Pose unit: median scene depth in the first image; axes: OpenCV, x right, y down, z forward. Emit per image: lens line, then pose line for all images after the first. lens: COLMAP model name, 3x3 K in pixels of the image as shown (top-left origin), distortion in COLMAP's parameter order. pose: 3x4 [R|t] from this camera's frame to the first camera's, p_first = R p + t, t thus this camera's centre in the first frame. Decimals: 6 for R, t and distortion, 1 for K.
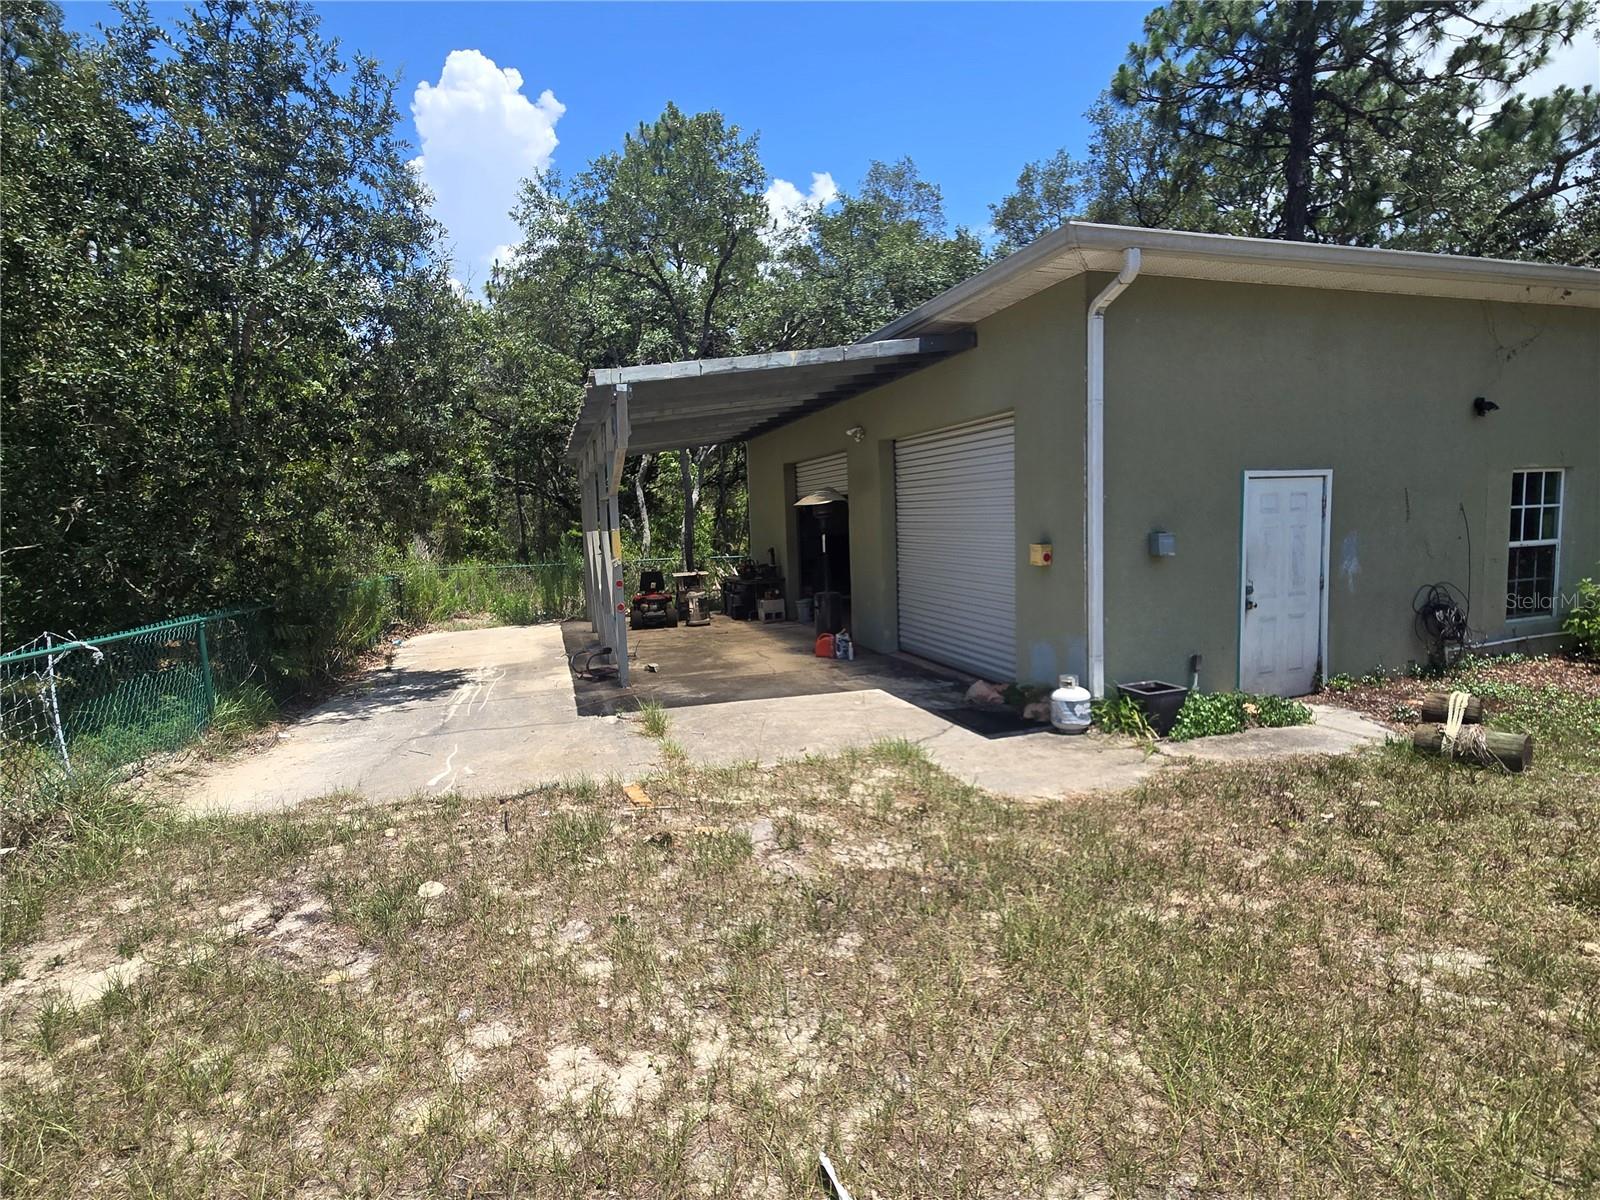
lens RADIAL K [[673.5, 0, 787.9], [0, 673.5, 593.5], [0, 0, 1]] dist [-0.000886, 0.000736]
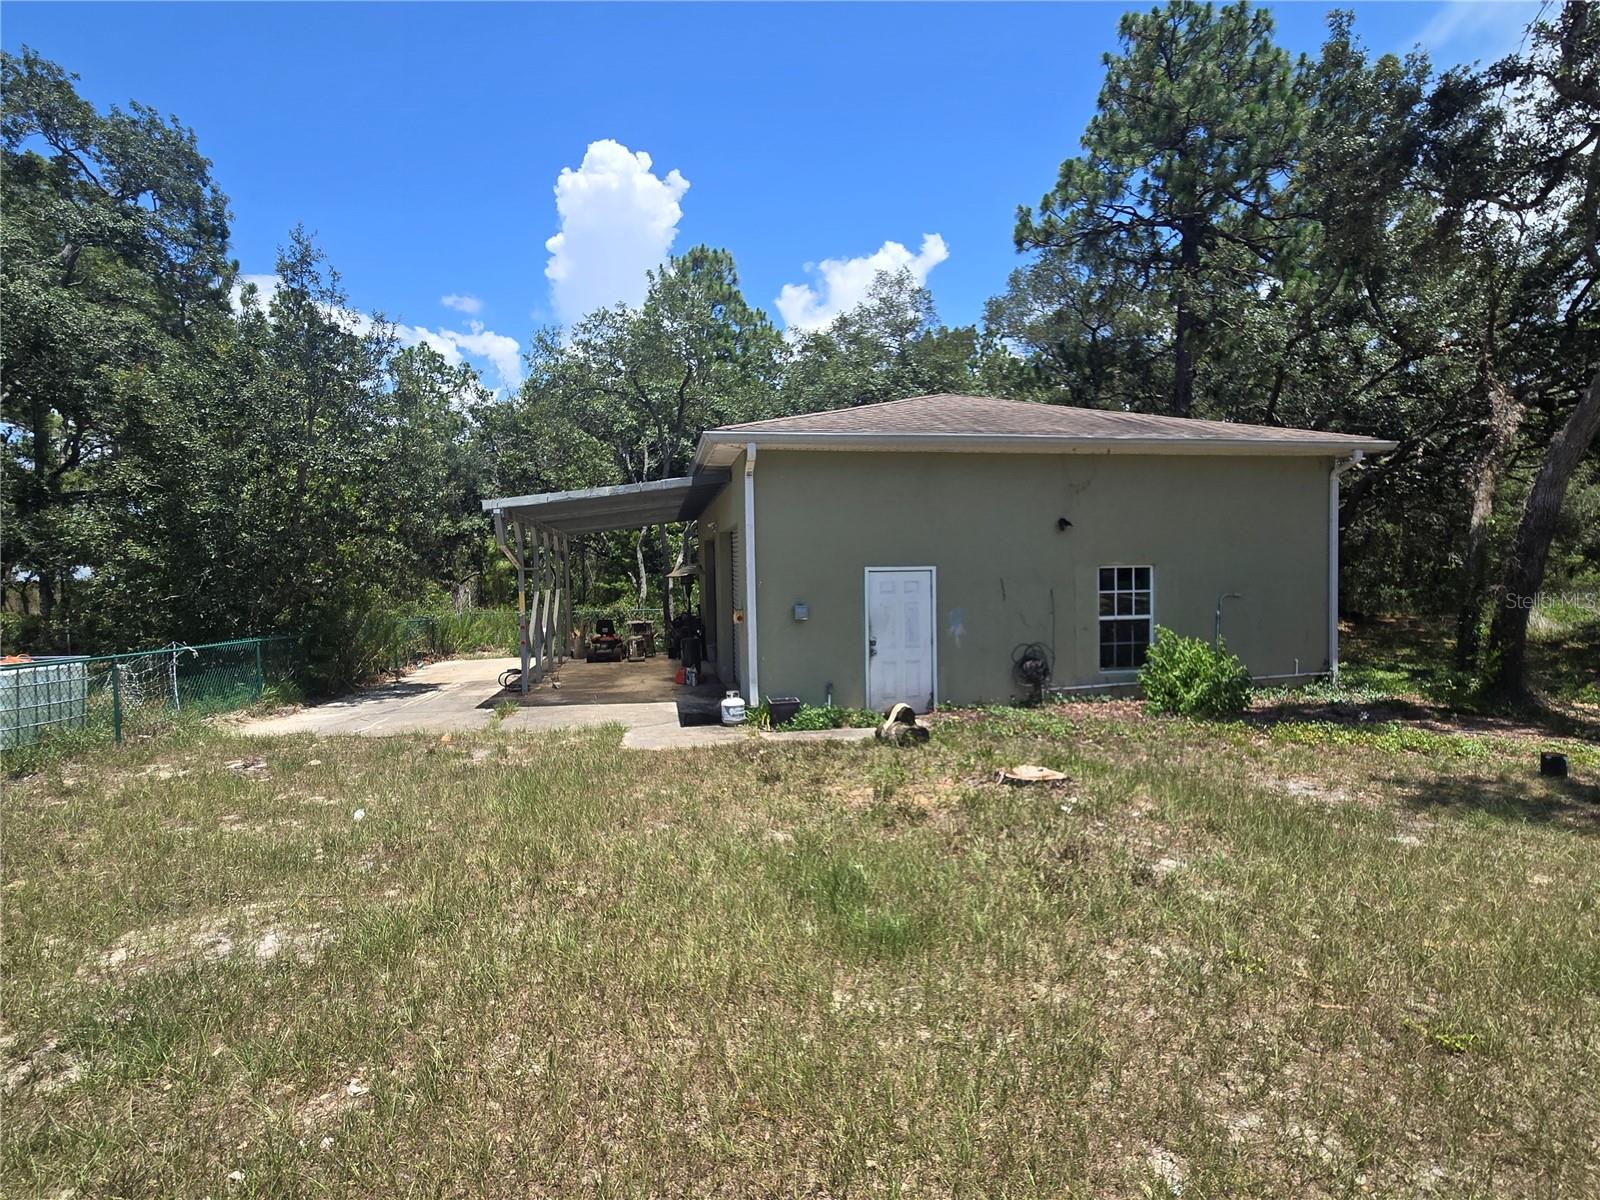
lens RADIAL K [[673.5, 0, 811.0], [0, 673.5, 600.2], [0, 0, 1]] dist [-0.000886, 0.000736]
pose [[0.993272, 0.024875, -0.113097, 0.699121], [-0.032039, 0.997564, -0.061971, -0.002456], [0.111280, 0.065178, 0.991649, -0.549327]]
